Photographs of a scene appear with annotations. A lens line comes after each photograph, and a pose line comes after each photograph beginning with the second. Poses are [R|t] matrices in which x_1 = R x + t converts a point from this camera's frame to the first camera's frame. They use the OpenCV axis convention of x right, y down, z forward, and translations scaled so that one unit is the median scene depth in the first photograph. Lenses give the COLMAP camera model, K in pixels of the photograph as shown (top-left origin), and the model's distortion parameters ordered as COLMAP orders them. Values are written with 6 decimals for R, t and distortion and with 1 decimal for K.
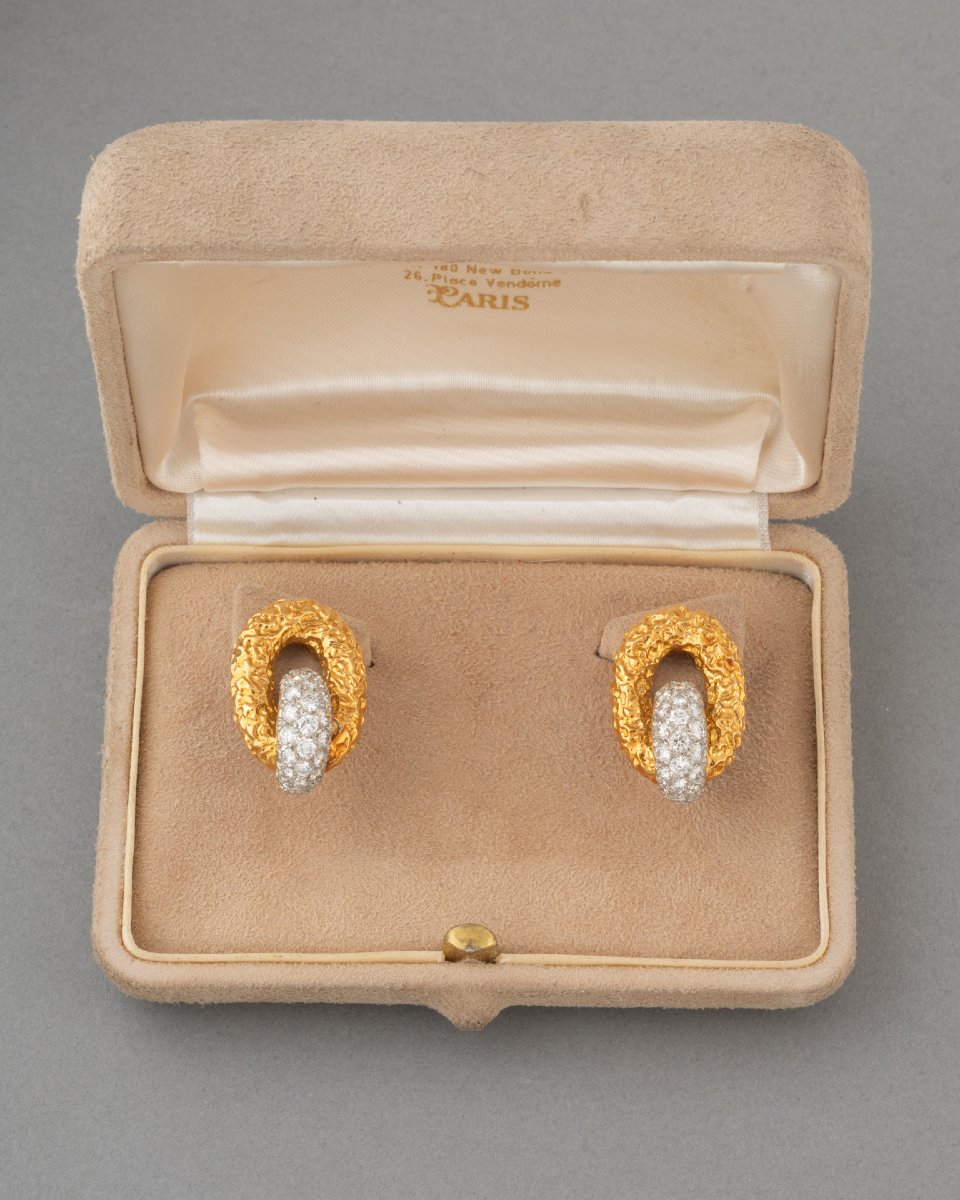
lens RADIAL K [[3751.4, 0, 532.7], [0, 3751.4, 599.7], [0, 0, 1]] dist [0.294408, 0.577952]
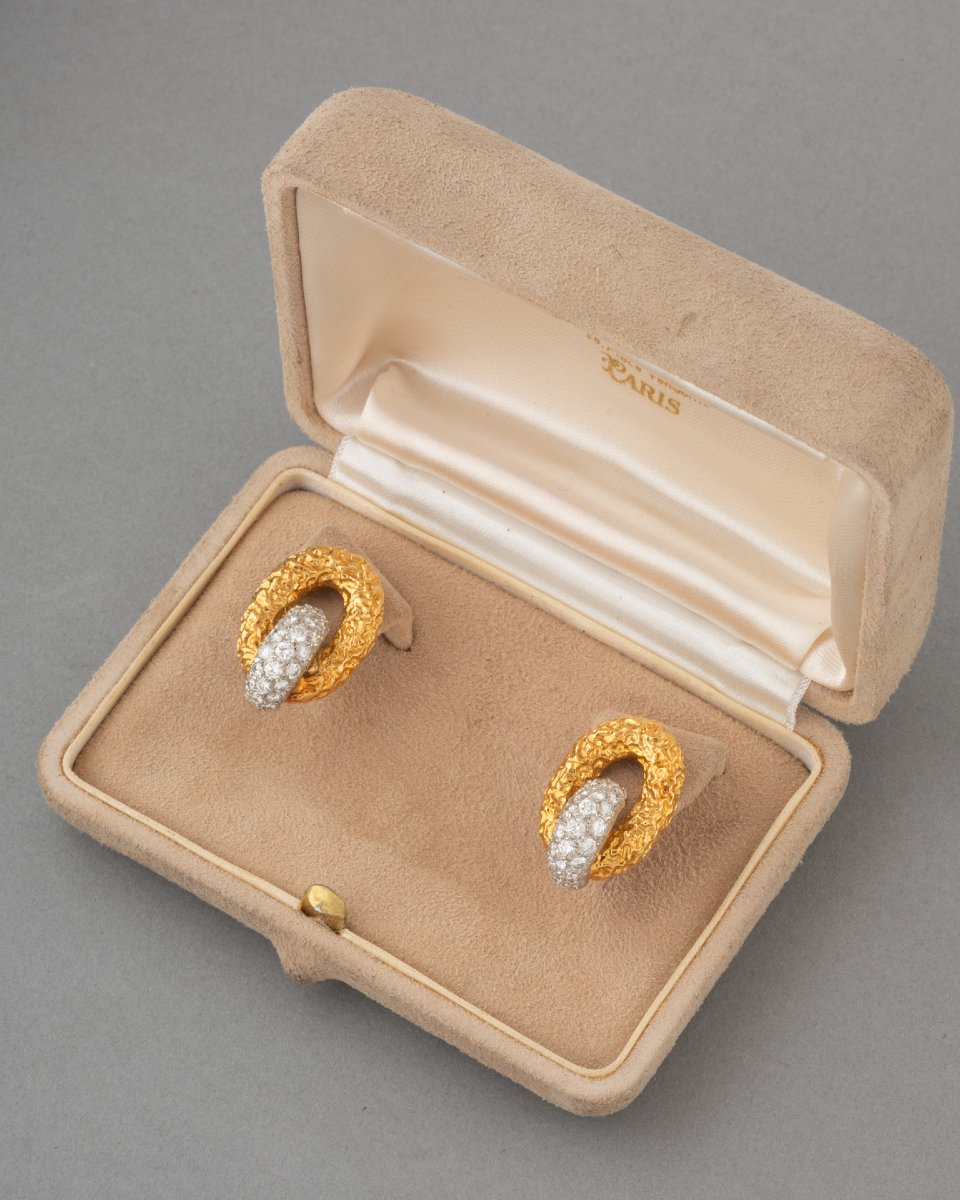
lens RADIAL K [[3751.4, 0, 532.7], [0, 3751.4, 599.7], [0, 0, 1]] dist [0.294408, 0.577952]
pose [[0.861949, 0.456233, -0.221122, 0.222708], [-0.466704, 0.884397, 0.005500, -0.018114], [0.198069, 0.098458, 0.975231, -0.035619]]
